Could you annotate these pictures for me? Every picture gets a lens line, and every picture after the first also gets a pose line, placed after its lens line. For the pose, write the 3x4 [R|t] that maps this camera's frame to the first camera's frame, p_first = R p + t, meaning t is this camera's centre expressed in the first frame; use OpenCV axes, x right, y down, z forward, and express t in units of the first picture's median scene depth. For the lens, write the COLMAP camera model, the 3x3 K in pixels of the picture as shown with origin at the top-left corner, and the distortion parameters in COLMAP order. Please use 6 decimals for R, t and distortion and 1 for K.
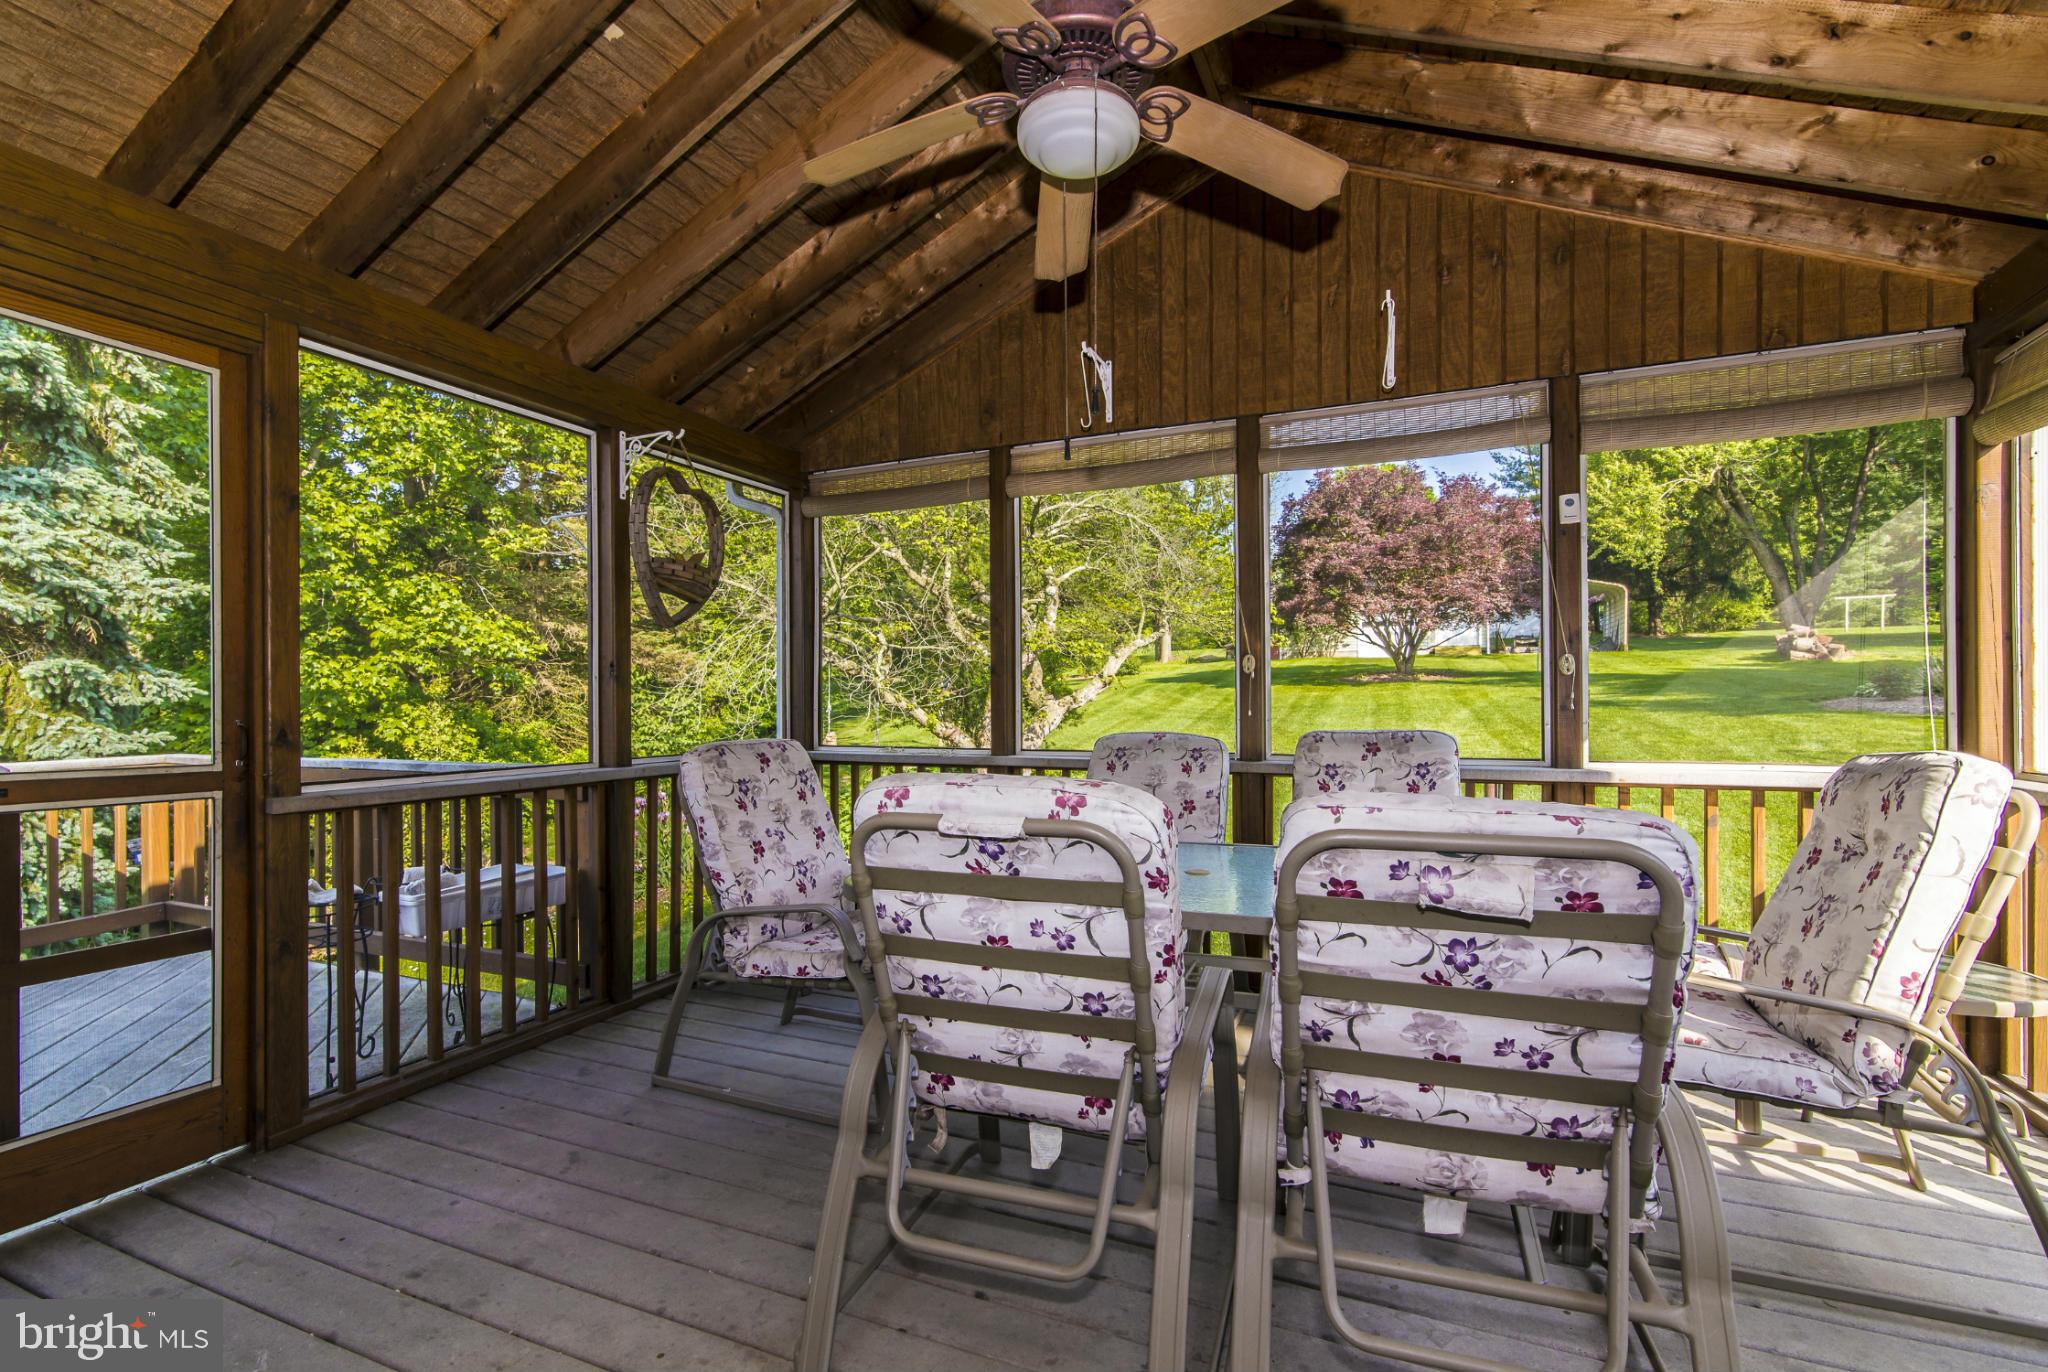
lens RADIAL K [[934.9, 0, 1033.1], [0, 934.9, 687.5], [0, 0, 1]] dist [0.008538, -0.000319]
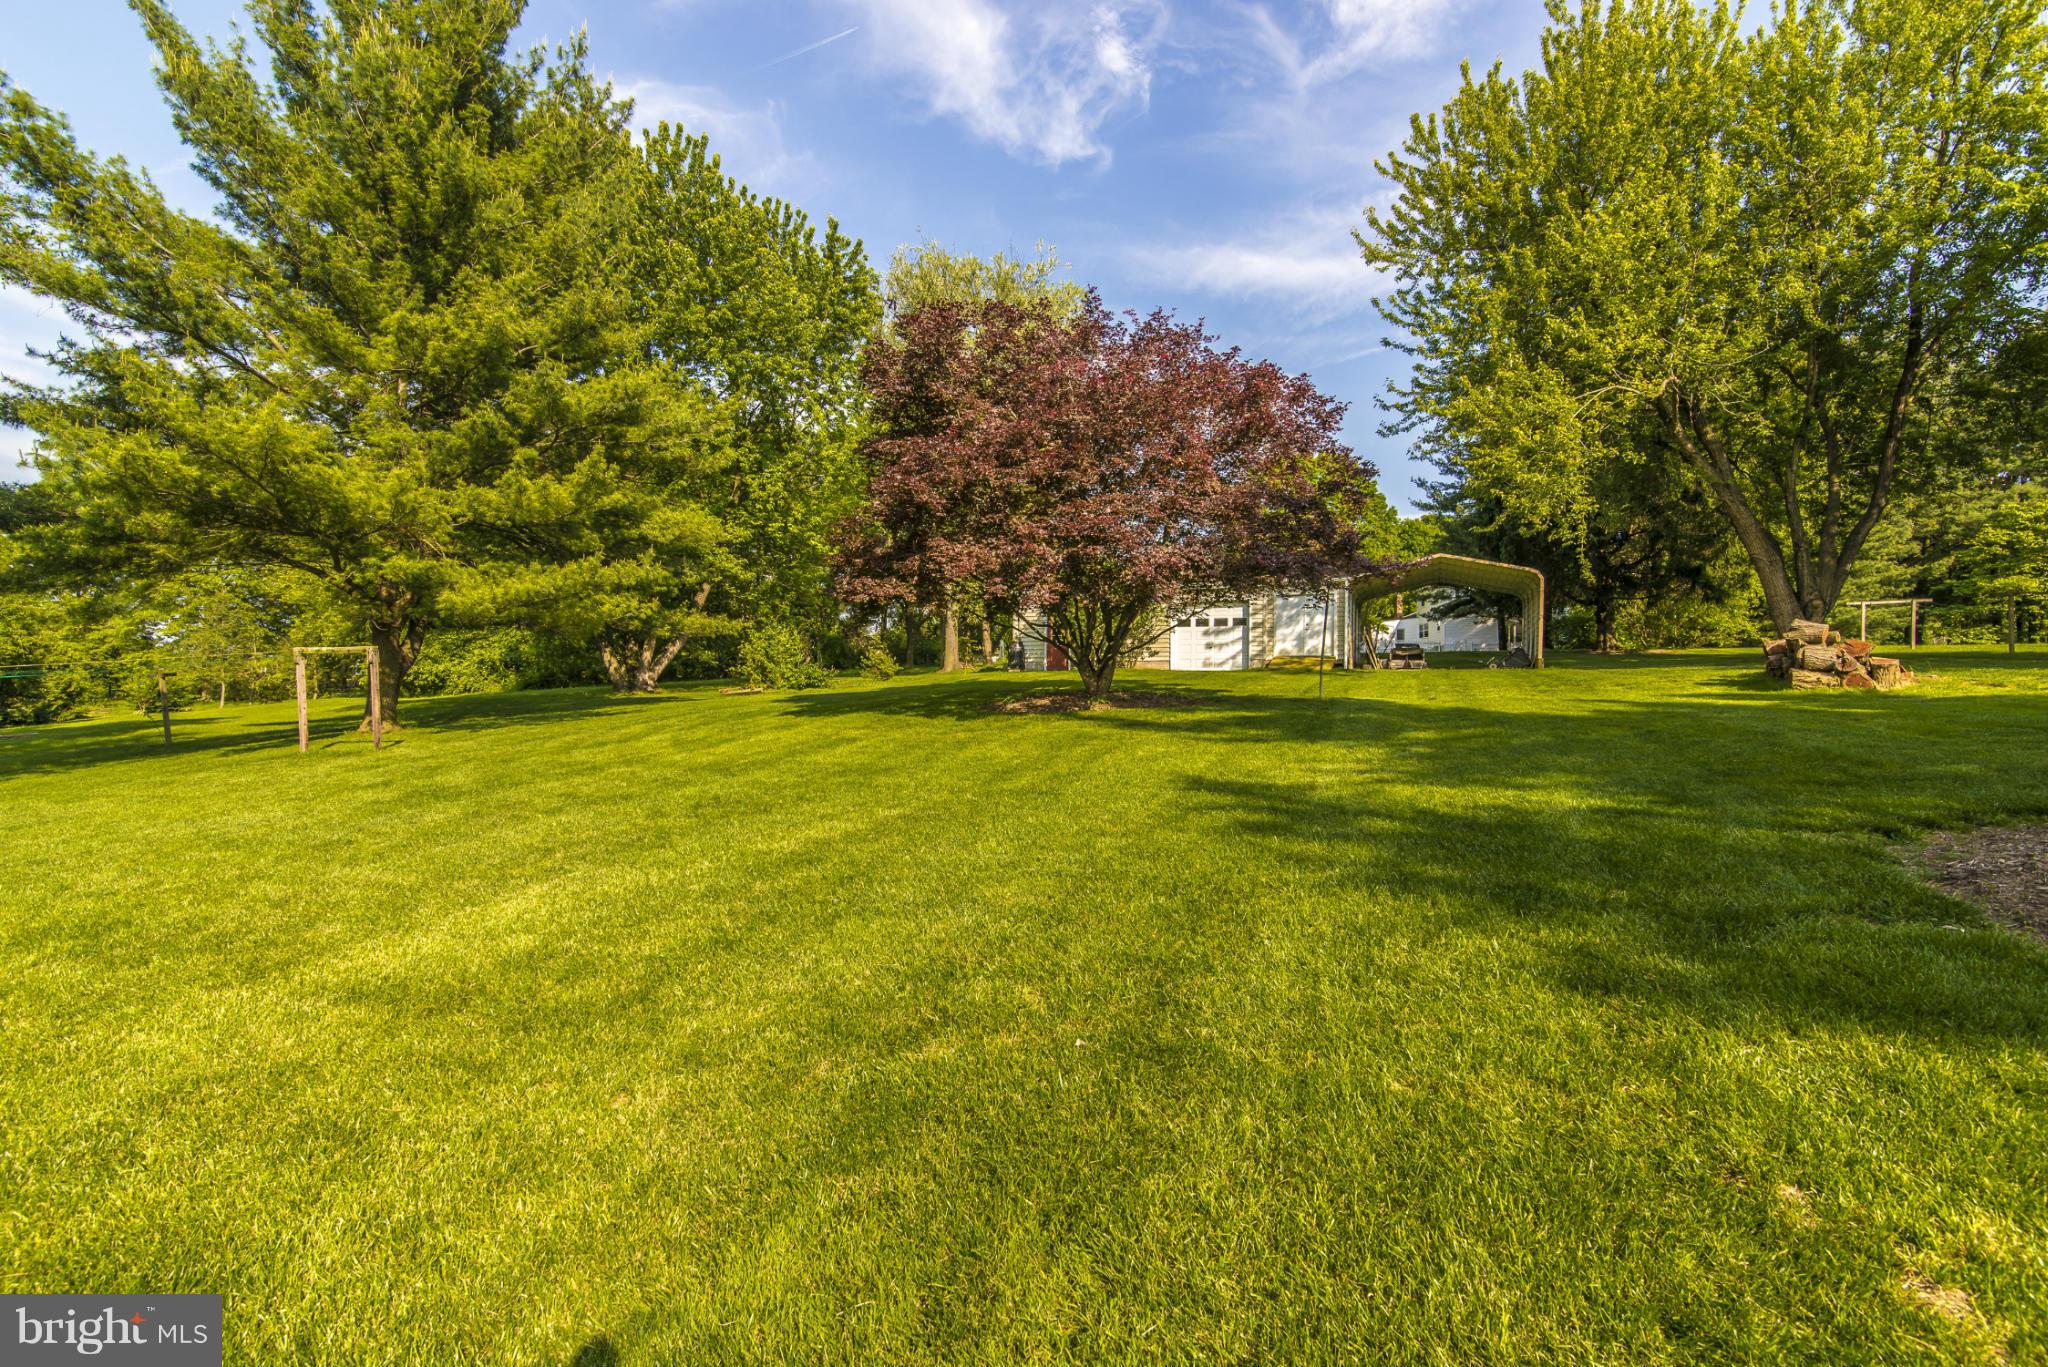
lens RADIAL K [[934.9, 0, 1014.7], [0, 934.9, 682.1], [0, 0, 1]] dist [0.008538, -0.000319]
pose [[0.999763, 0.021140, -0.005245, 0.248274], [-0.021228, 0.999624, -0.017336, -0.008937], [0.004876, 0.017443, 0.999836, 0.313373]]
